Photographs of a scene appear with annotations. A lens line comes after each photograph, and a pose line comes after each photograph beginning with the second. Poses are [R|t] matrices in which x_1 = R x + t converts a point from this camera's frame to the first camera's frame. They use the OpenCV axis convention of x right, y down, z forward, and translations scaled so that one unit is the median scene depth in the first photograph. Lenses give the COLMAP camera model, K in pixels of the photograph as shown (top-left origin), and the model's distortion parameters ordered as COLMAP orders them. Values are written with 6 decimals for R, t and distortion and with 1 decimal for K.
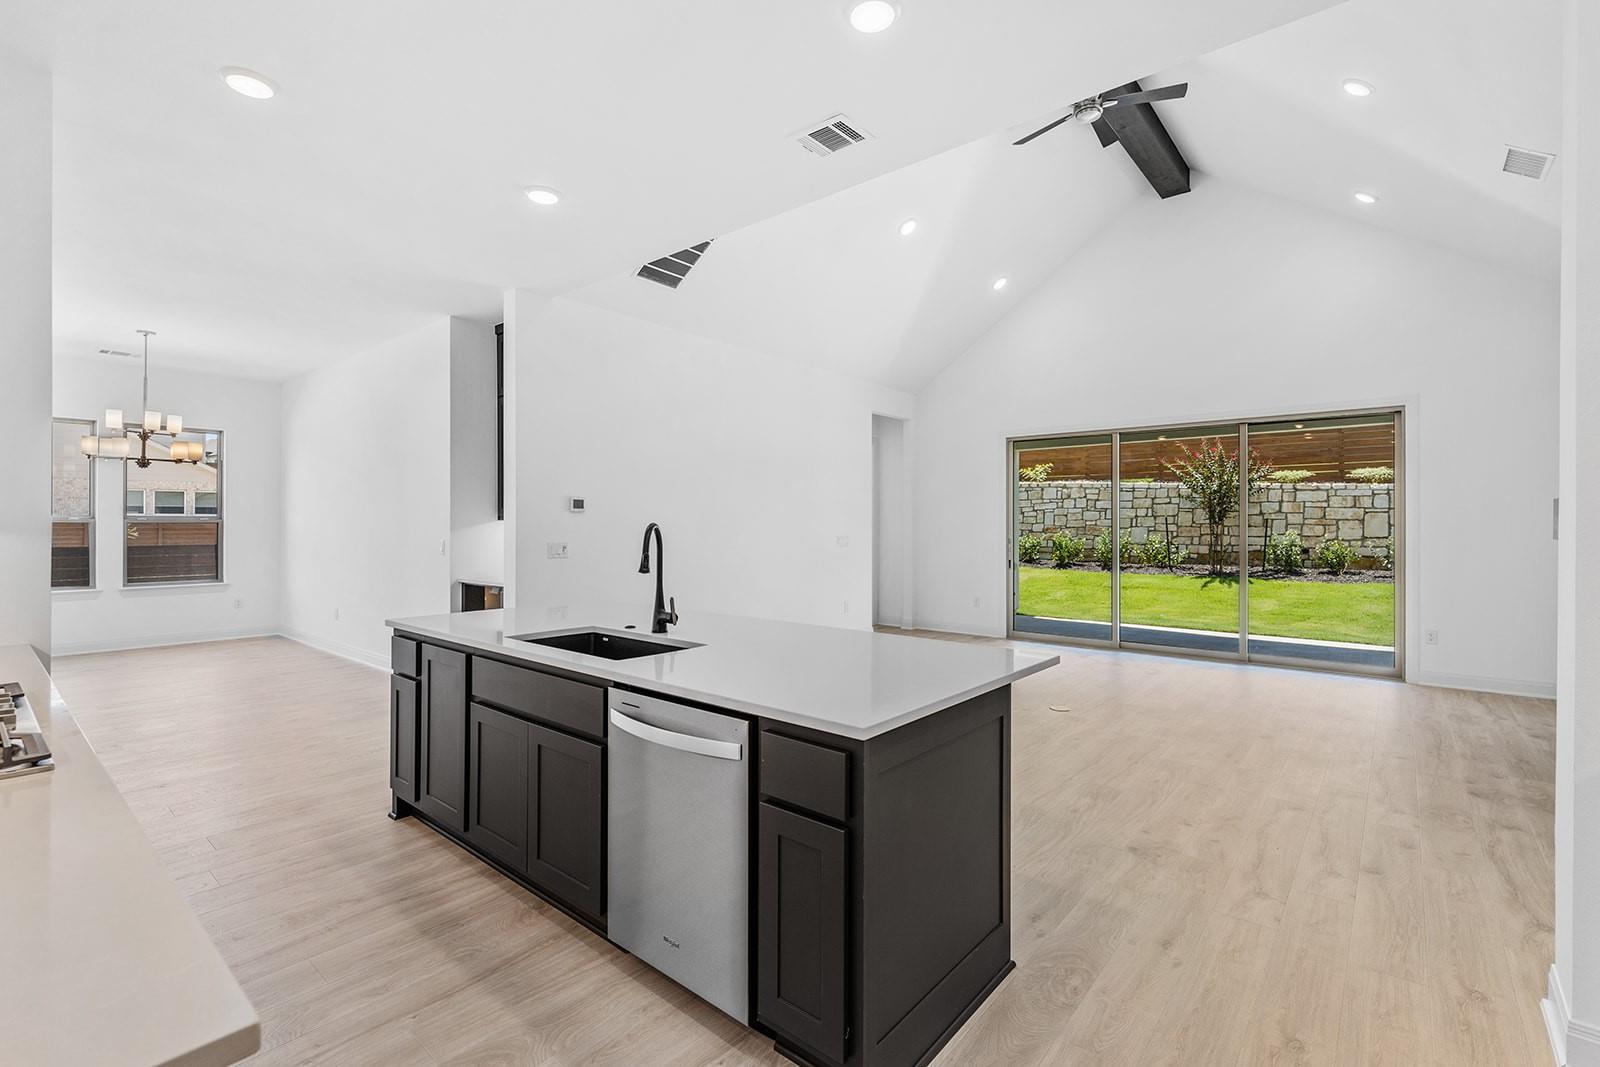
lens RADIAL K [[731.8, 0, 800.0], [0, 731.8, 533.5], [0, 0, 1]] dist [-0.000101, -0.000093]
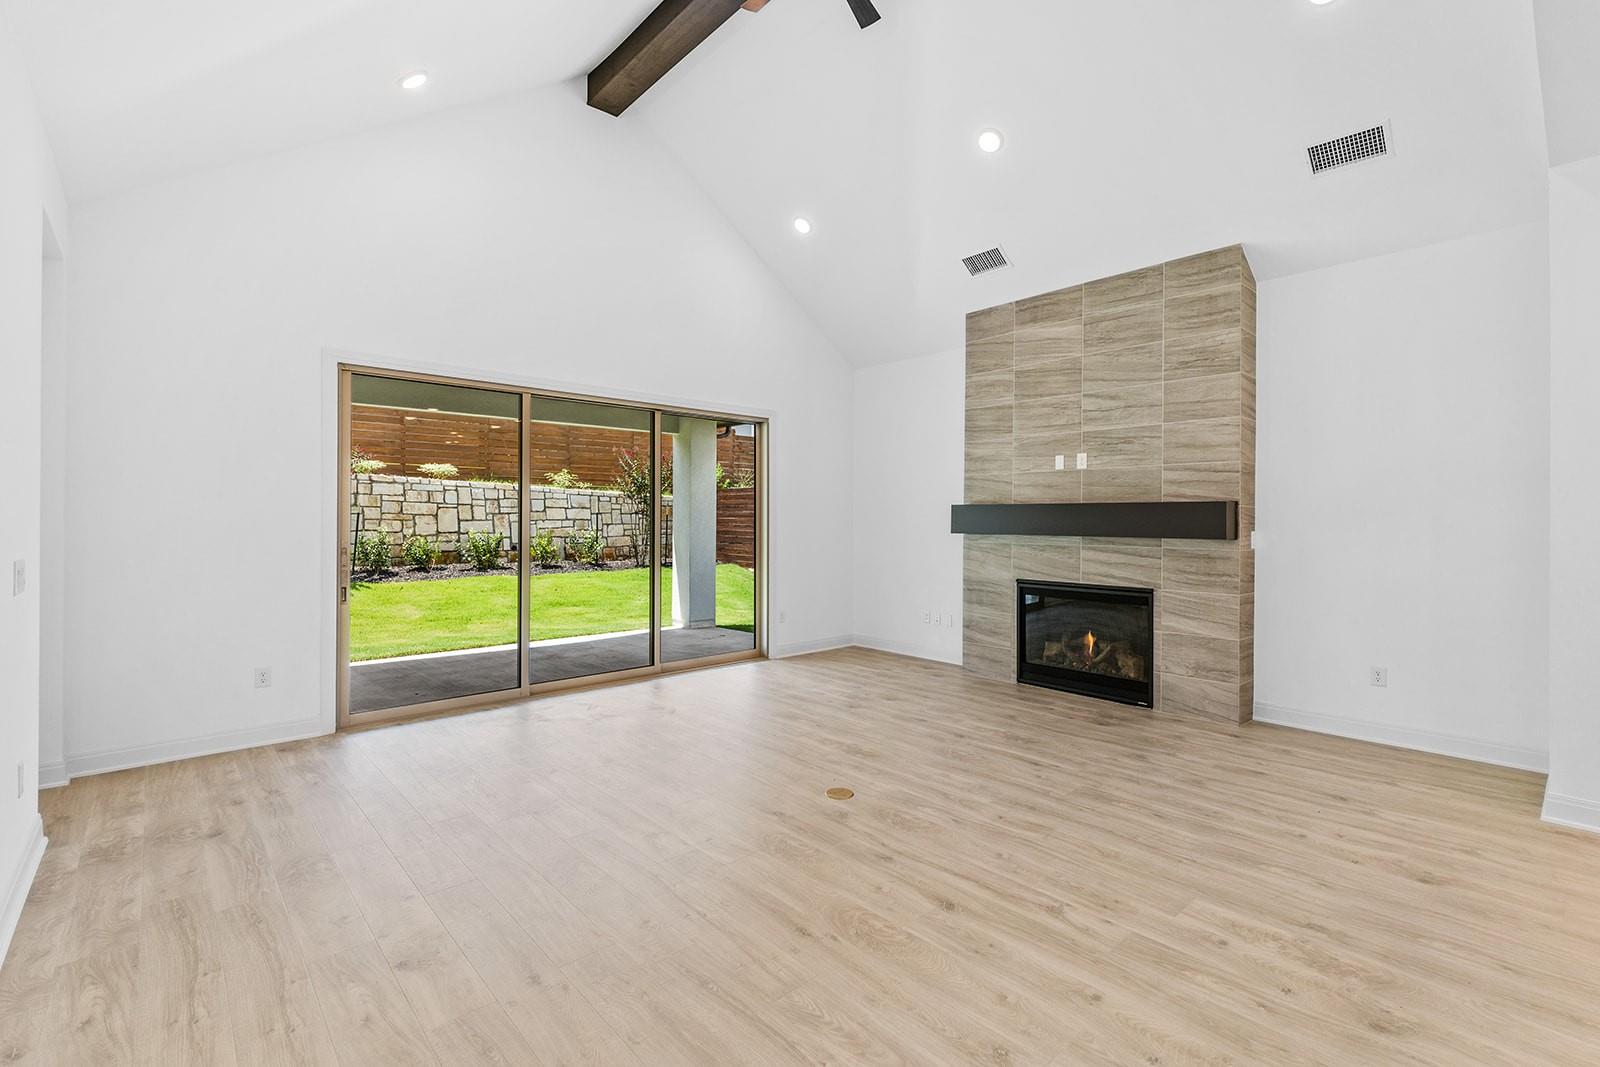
lens RADIAL K [[704.0, 0, 797.3], [0, 704.0, 519.2], [0, 0, 1]] dist [-0.001280, -0.000190]
pose [[0.135395, 0.000132, 0.990792, -0.121394], [0.008659, 0.999962, -0.001317, -0.007394], [-0.990754, 0.008757, 0.135389, 0.378652]]
